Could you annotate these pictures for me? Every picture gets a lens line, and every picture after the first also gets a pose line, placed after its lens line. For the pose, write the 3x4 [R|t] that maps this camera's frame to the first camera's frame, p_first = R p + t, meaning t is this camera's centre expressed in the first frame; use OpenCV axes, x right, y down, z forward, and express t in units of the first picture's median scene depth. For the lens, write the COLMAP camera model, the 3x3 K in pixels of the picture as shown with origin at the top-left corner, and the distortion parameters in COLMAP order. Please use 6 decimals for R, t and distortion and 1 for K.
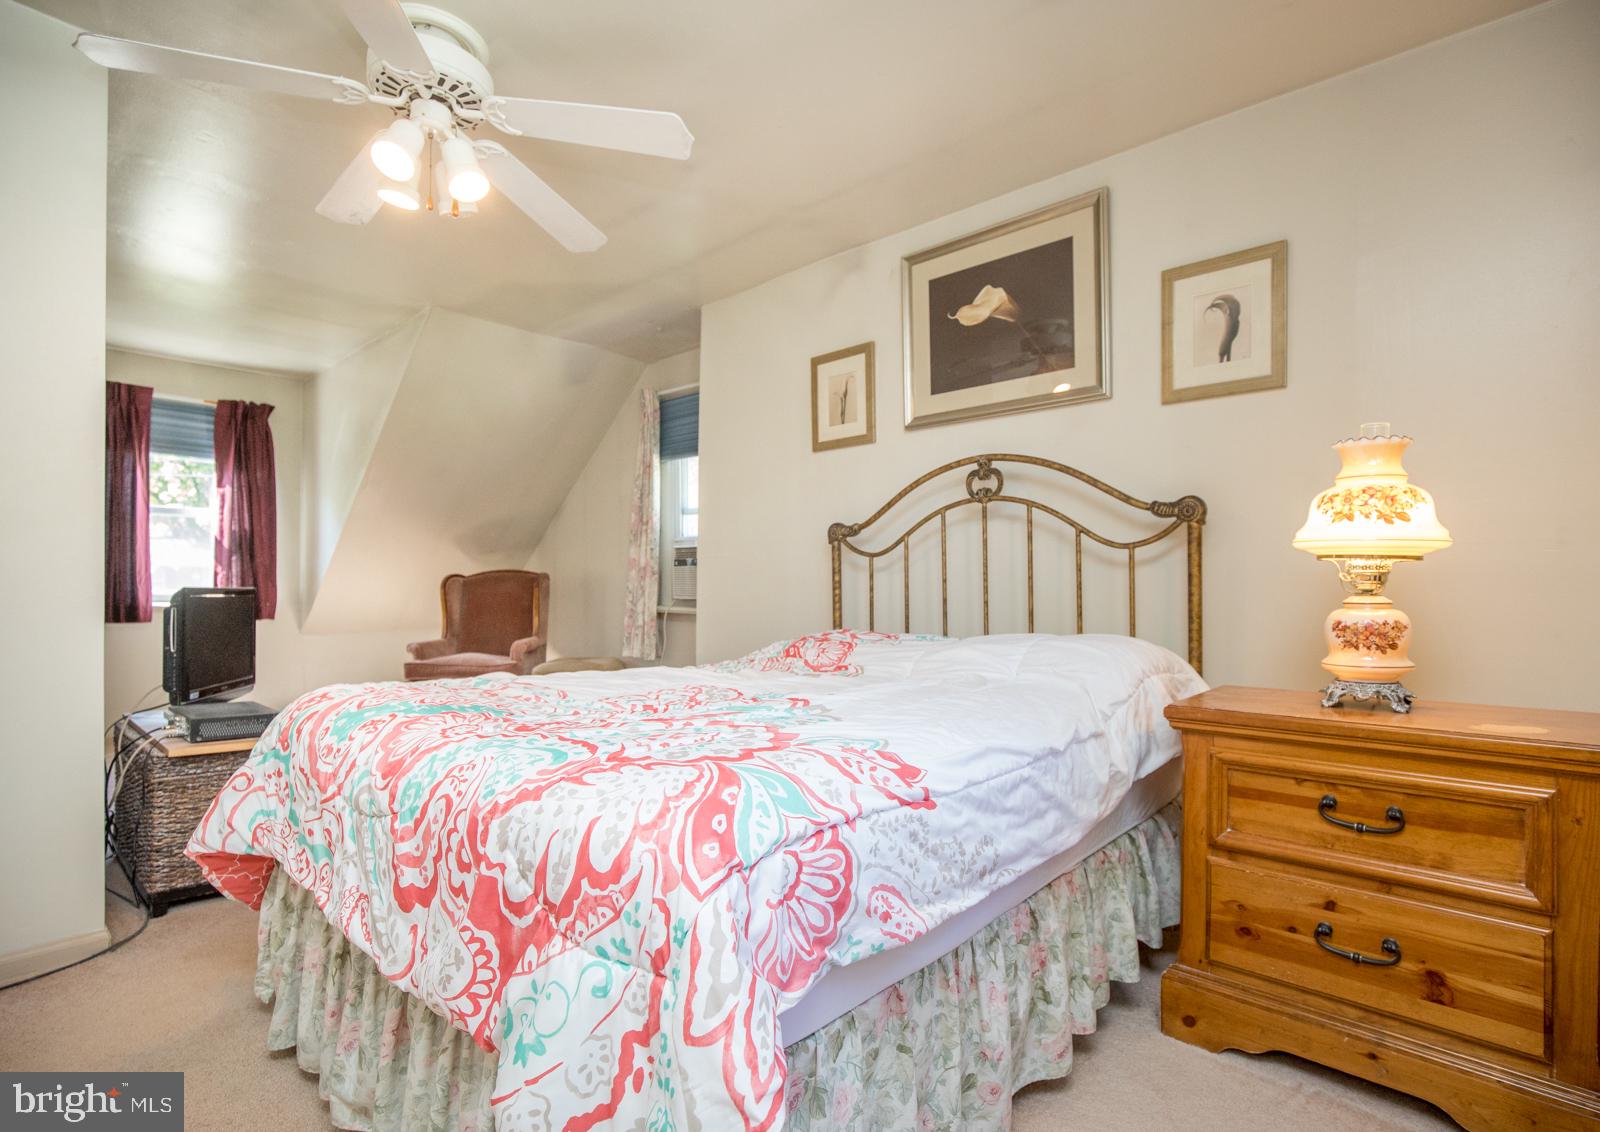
lens RADIAL K [[765.3, 0, 848.0], [0, 765.3, 588.0], [0, 0, 1]] dist [-0.013727, 0.003799]
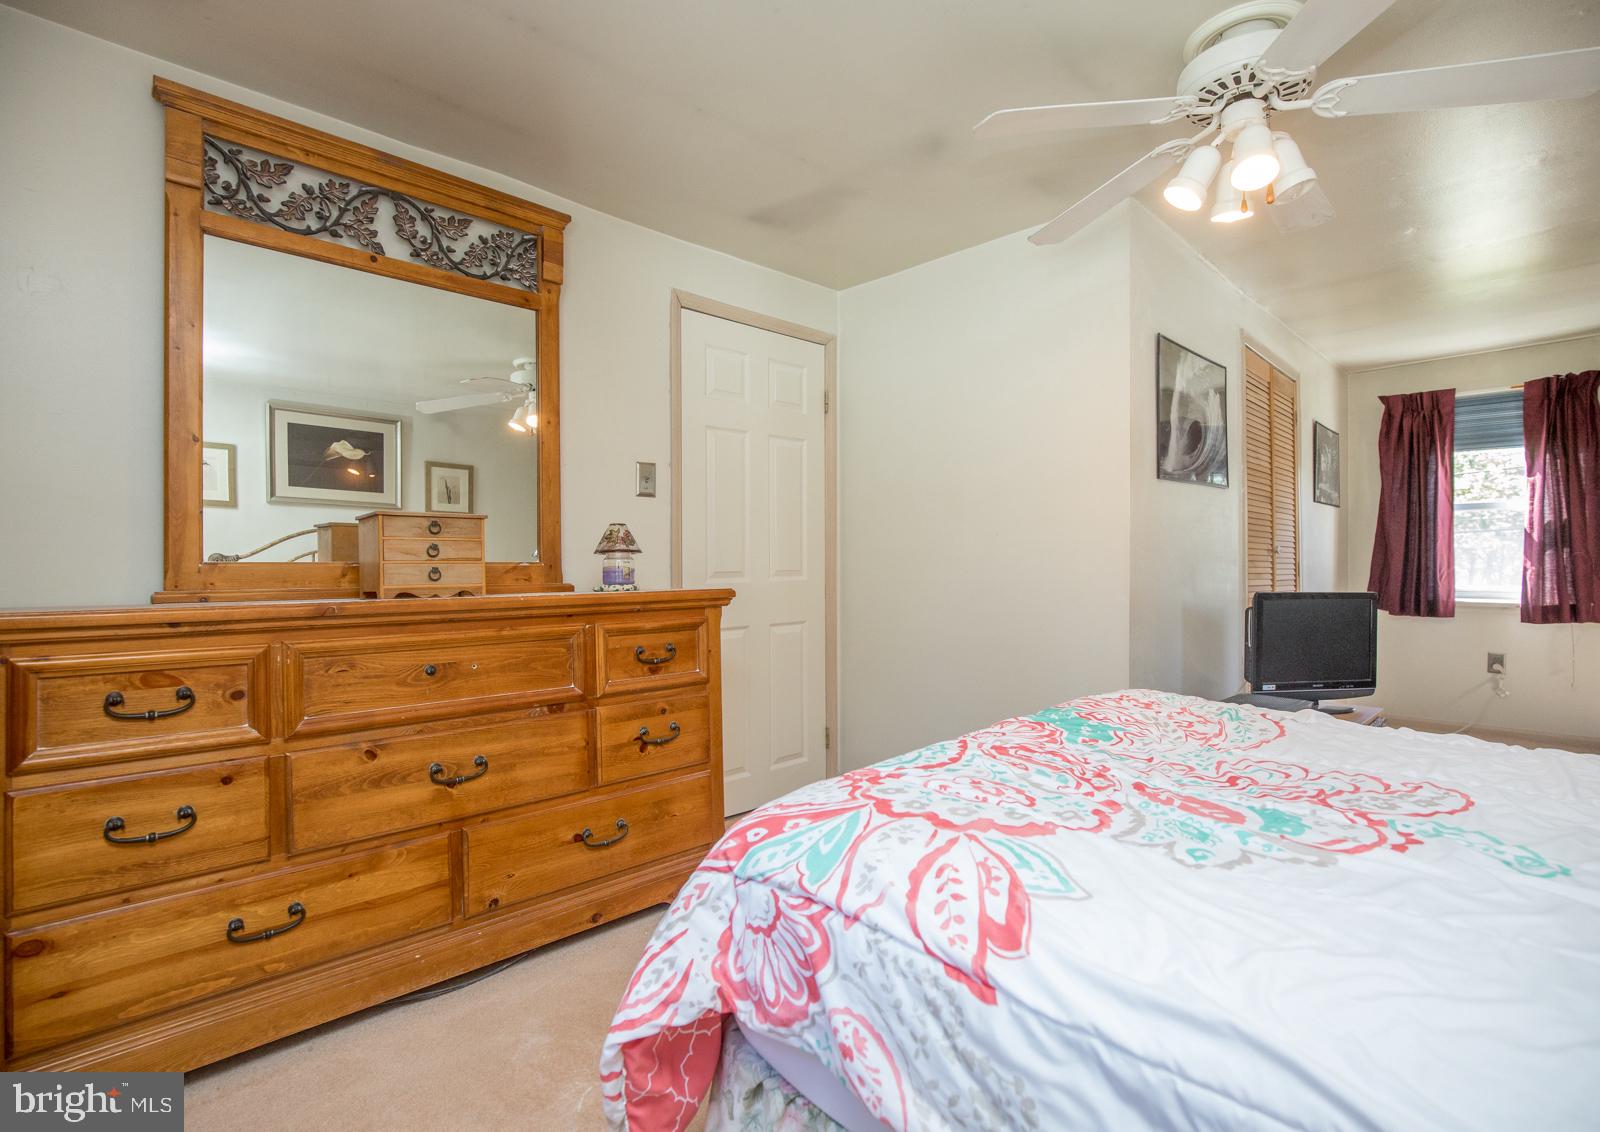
lens RADIAL K [[765.3, 0, 798.9], [0, 765.3, 561.9], [0, 0, 1]] dist [-0.013727, 0.003799]
pose [[-0.078445, -0.005828, -0.996901, 0.171603], [-0.006253, 0.999966, -0.005354, -0.018455], [0.996899, 0.005813, -0.078478, 0.197230]]
